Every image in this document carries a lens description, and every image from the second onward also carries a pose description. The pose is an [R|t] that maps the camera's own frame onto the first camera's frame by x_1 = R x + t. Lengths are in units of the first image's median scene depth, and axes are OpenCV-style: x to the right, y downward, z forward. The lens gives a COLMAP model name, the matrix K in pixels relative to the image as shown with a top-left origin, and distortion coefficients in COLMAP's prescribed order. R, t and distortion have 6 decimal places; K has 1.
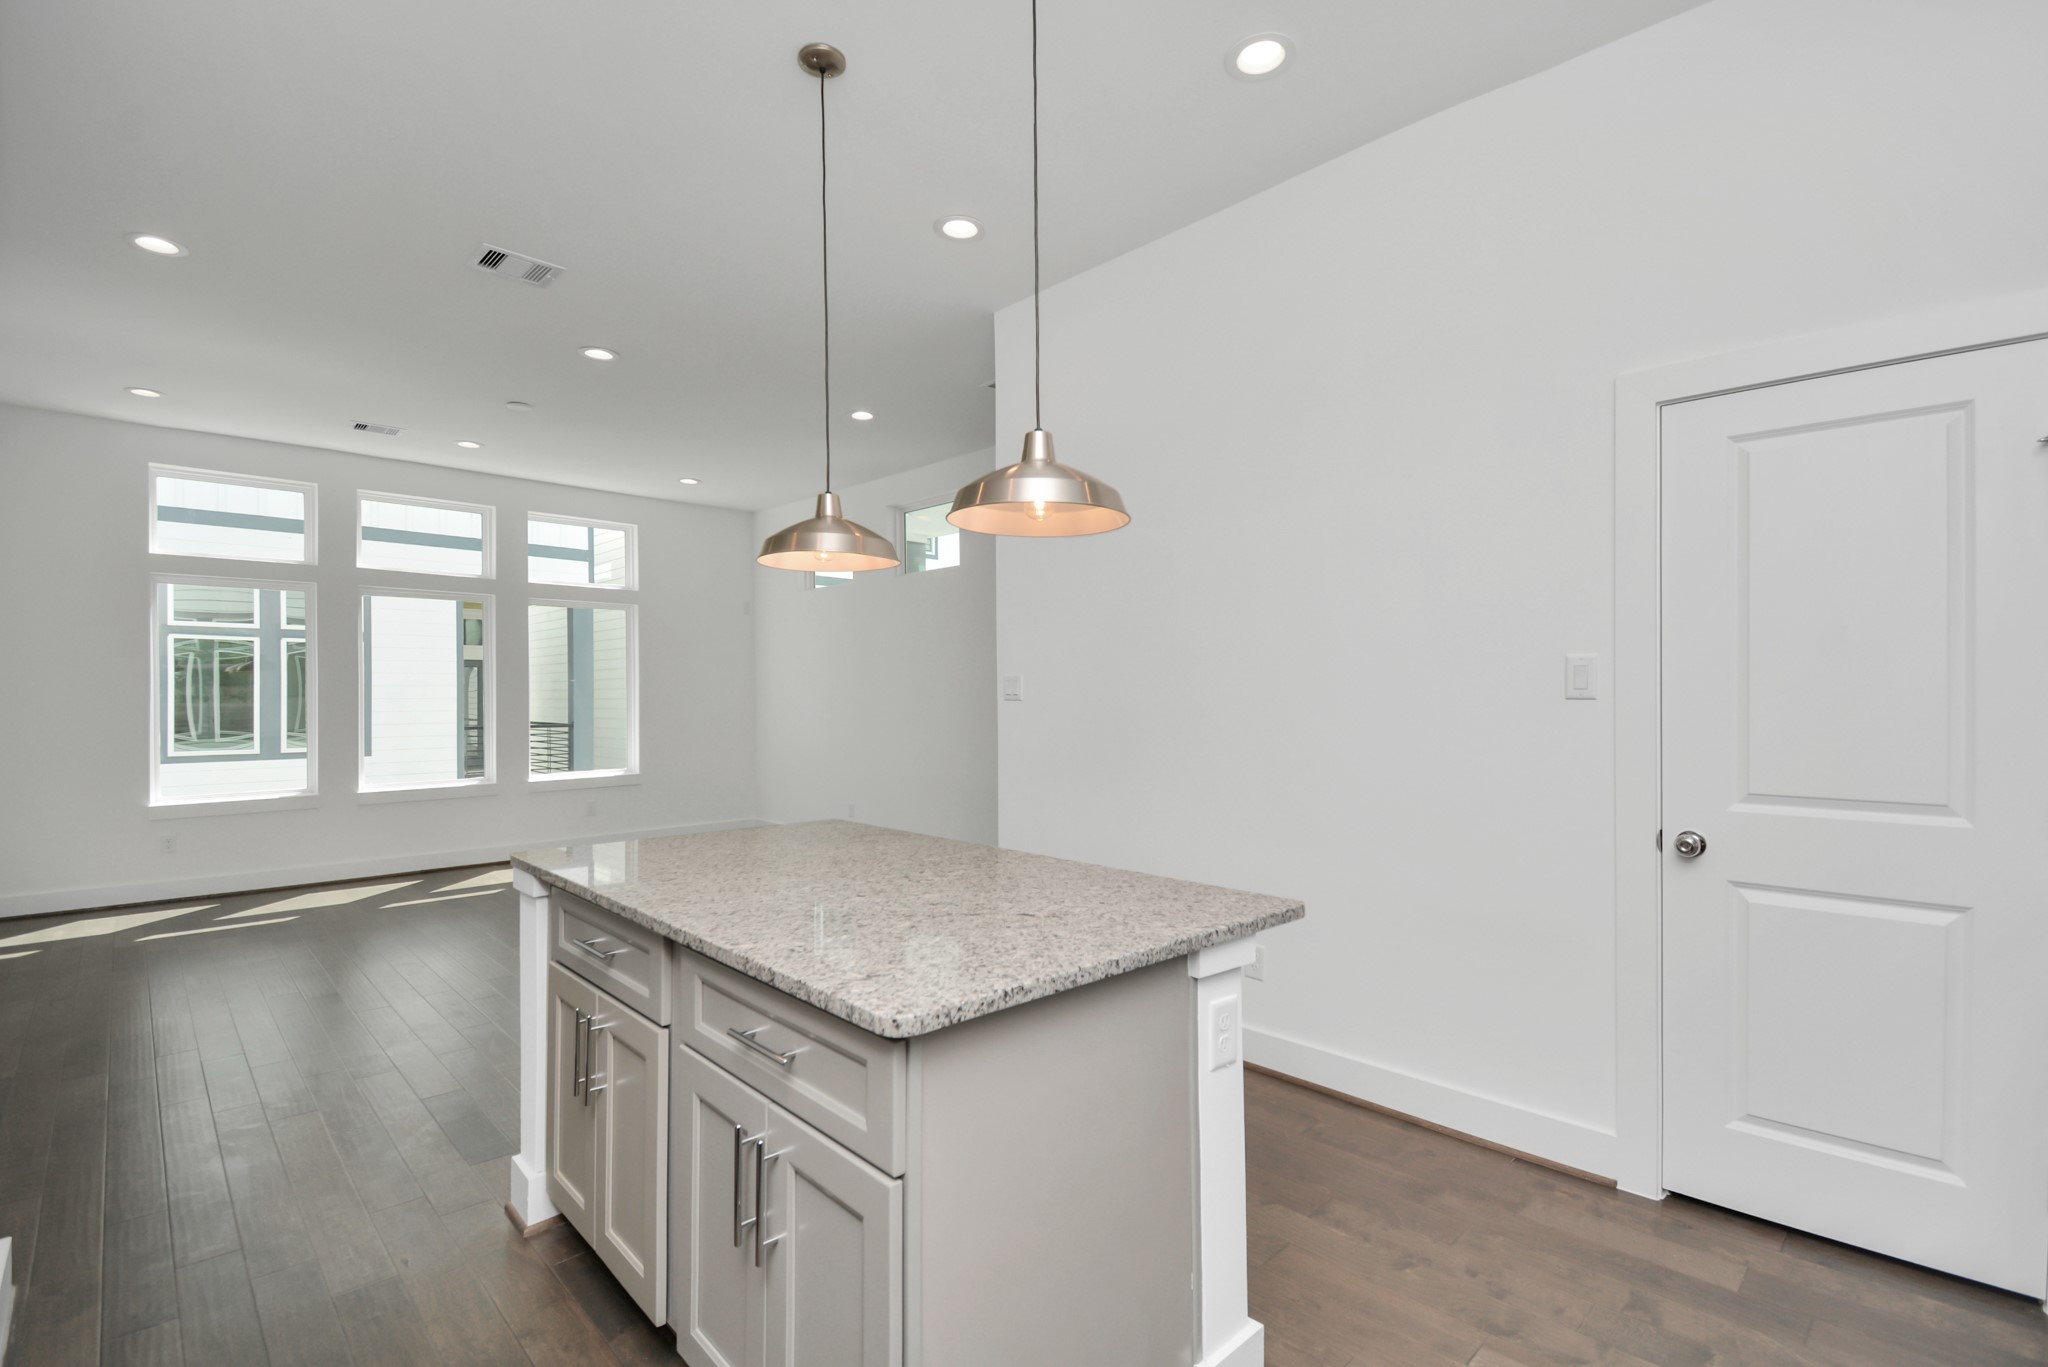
lens RADIAL K [[931.6, 0, 1016.9], [0, 931.6, 682.0], [0, 0, 1]] dist [0.007895, -0.016554]
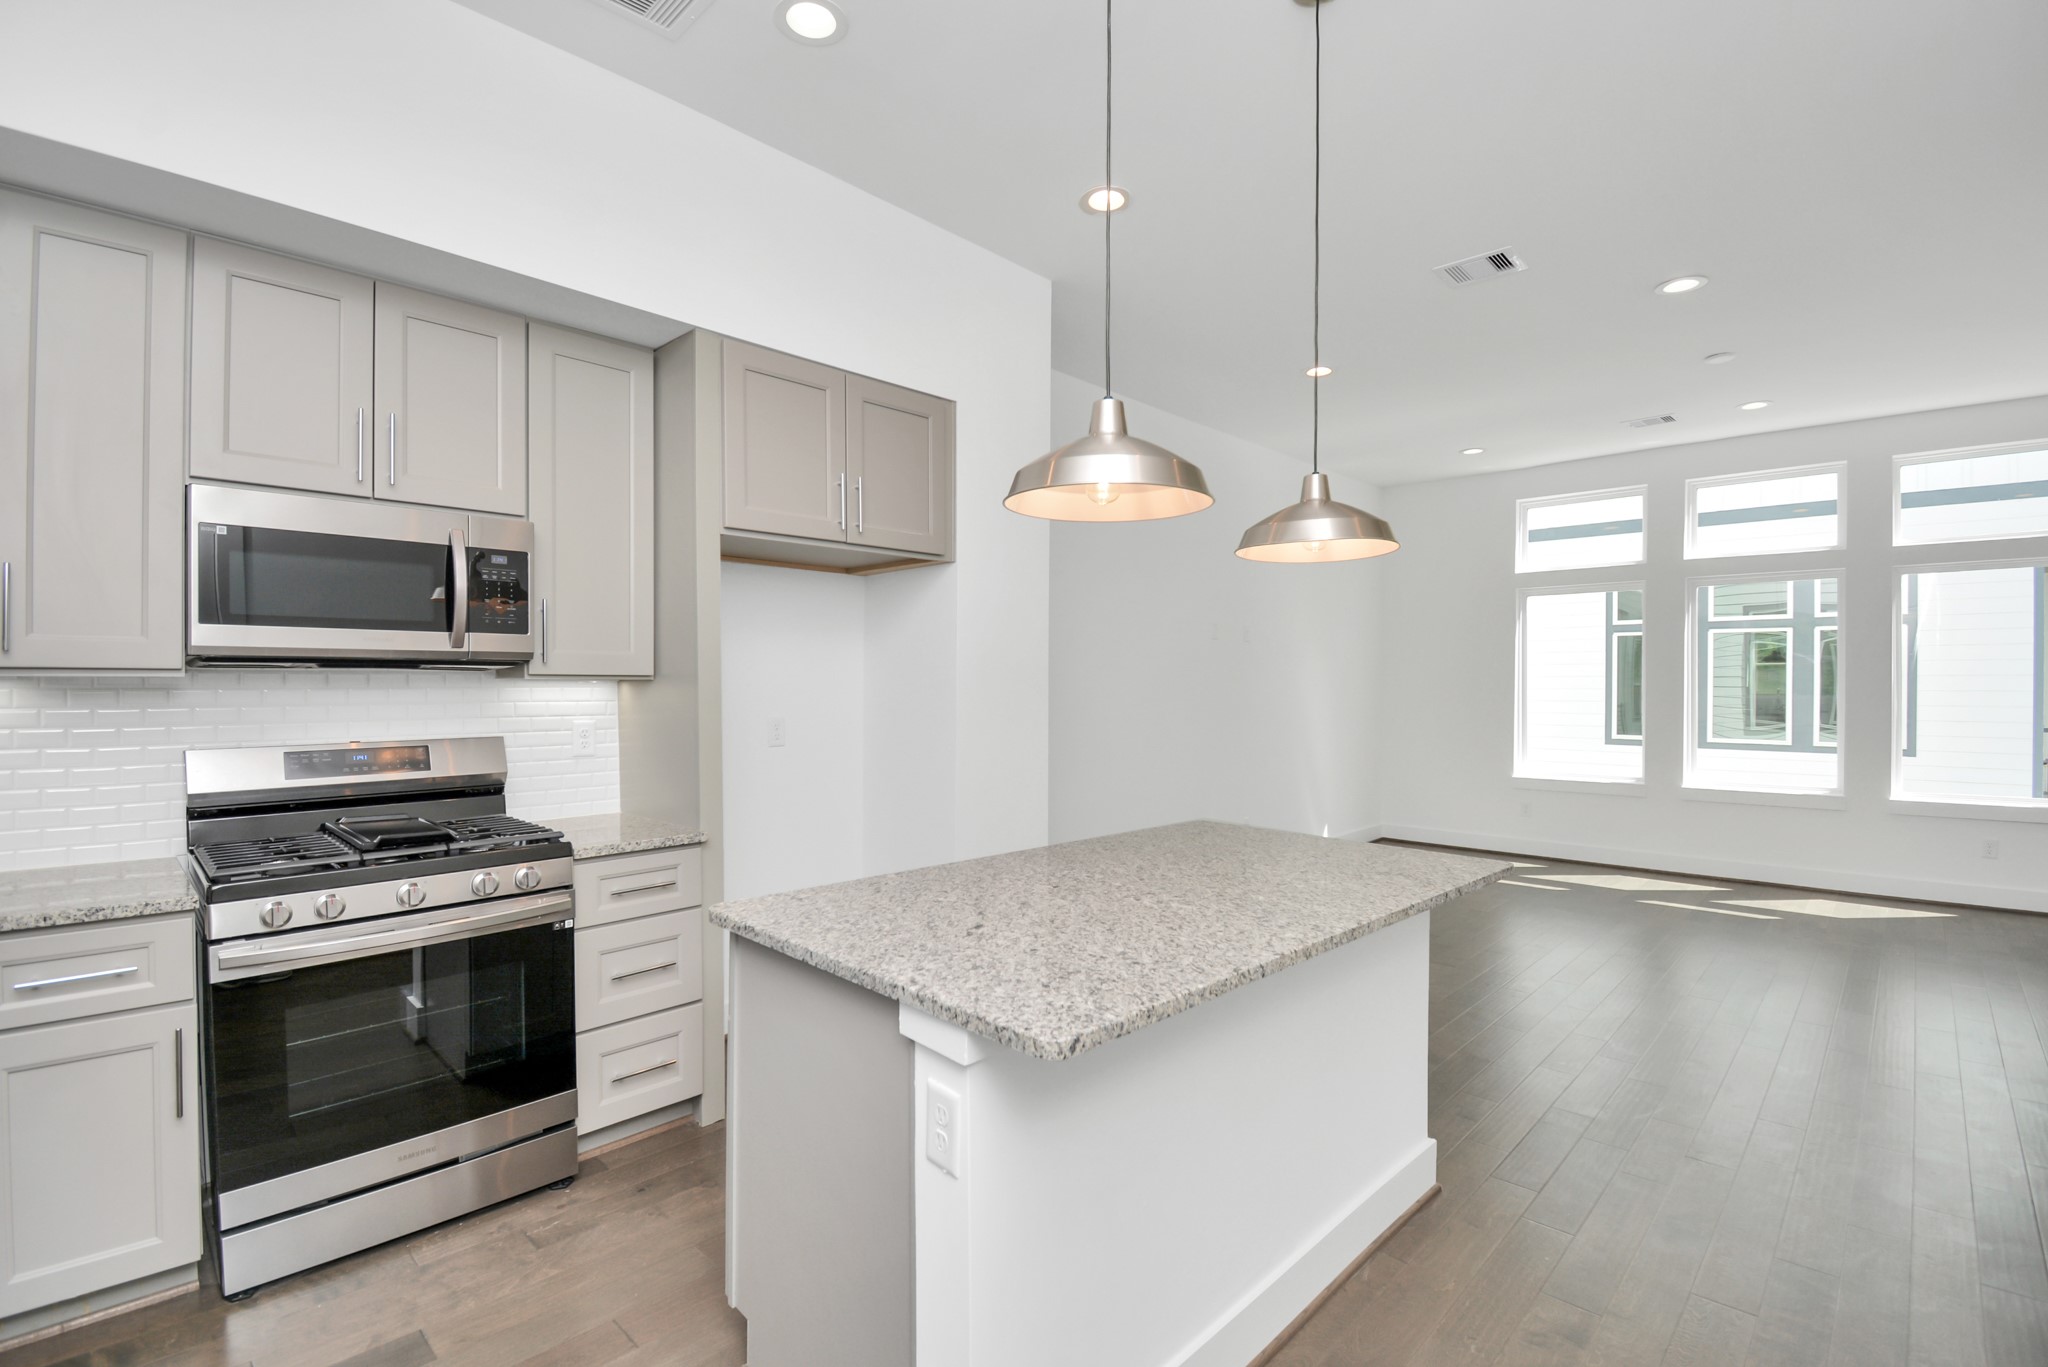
lens RADIAL K [[931.6, 0, 1022.1], [0, 931.6, 678.3], [0, 0, 1]] dist [0.007895, -0.016554]
pose [[0.039193, 0.000540, -0.999232, 0.142370], [0.008553, 0.999963, 0.000876, -0.001802], [0.999195, -0.008581, 0.039187, 0.144084]]
